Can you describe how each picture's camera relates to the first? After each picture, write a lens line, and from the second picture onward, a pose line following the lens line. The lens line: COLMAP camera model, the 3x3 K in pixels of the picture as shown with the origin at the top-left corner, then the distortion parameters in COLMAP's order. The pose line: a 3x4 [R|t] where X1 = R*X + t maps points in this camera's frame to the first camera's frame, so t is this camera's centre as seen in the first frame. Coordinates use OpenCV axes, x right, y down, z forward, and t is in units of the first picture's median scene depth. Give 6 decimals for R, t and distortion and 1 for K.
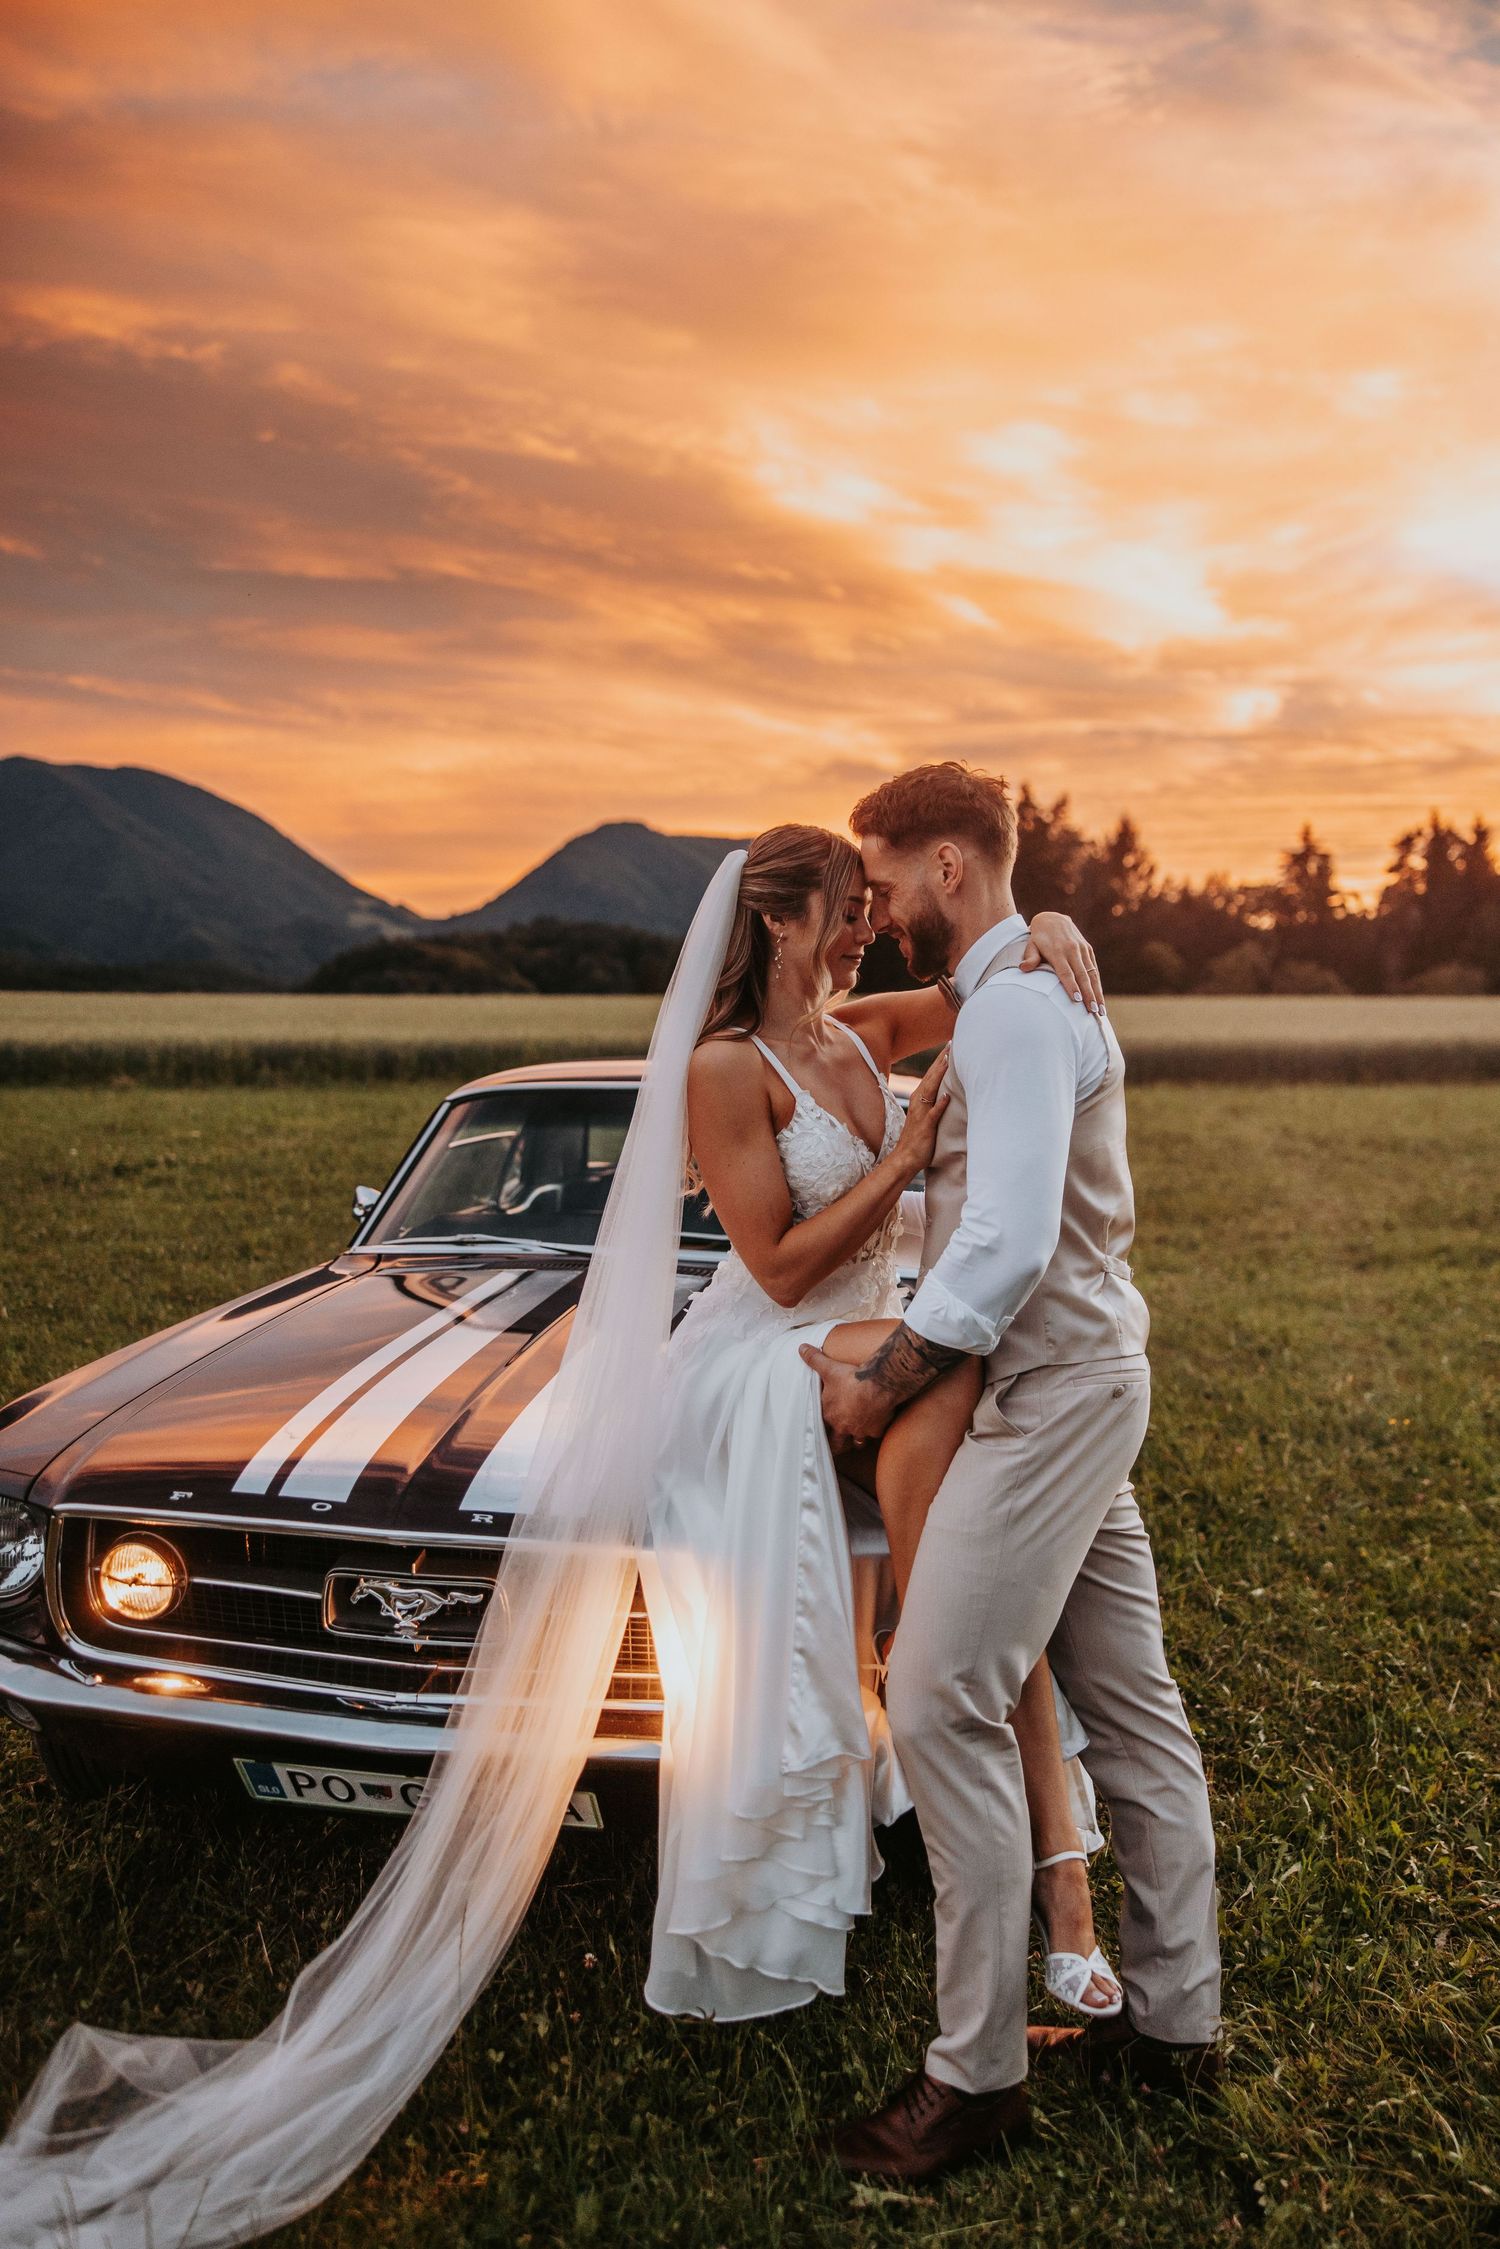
lens RADIAL K [[1776.9, 0, 761.8], [0, 1776.9, 1132.8], [0, 0, 1]] dist [0.007024, -0.006510]
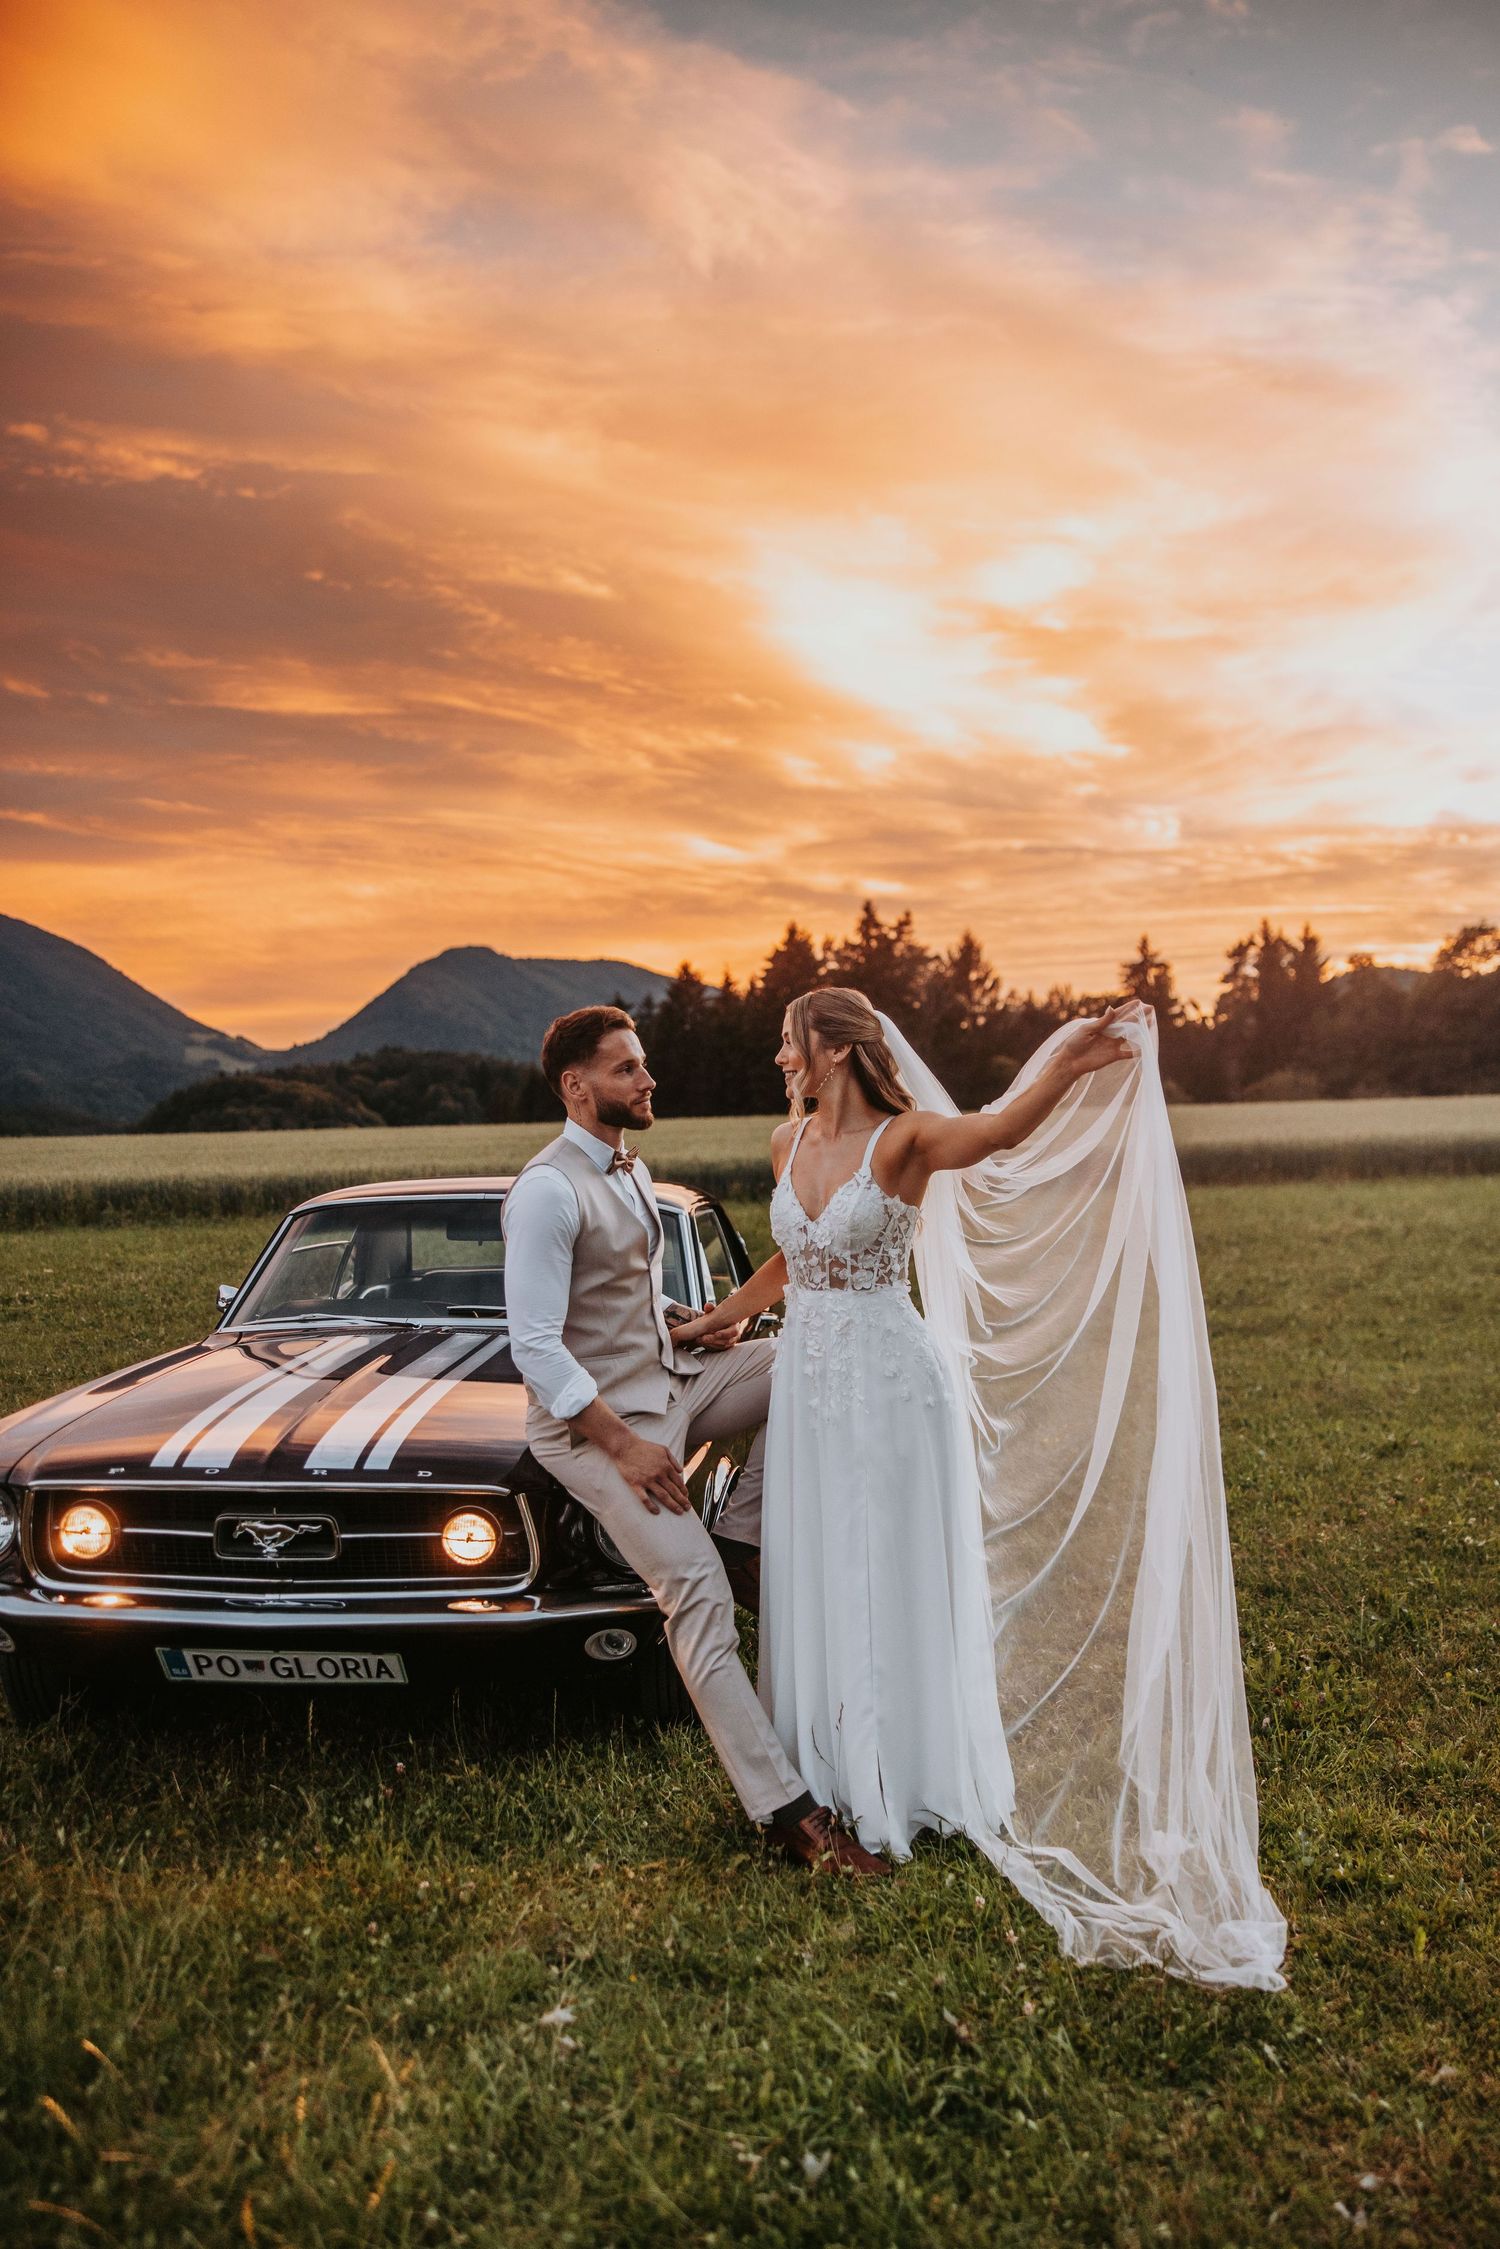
lens RADIAL K [[2081.8, 0, 825.8], [0, 2081.8, 1227.7], [0, 0, 1]] dist [0.018260, -0.013182]
pose [[0.996698, -0.034997, 0.073271, 0.048980], [0.036671, 0.999093, -0.021628, 0.019283], [-0.072448, 0.024244, 0.997077, -0.264045]]
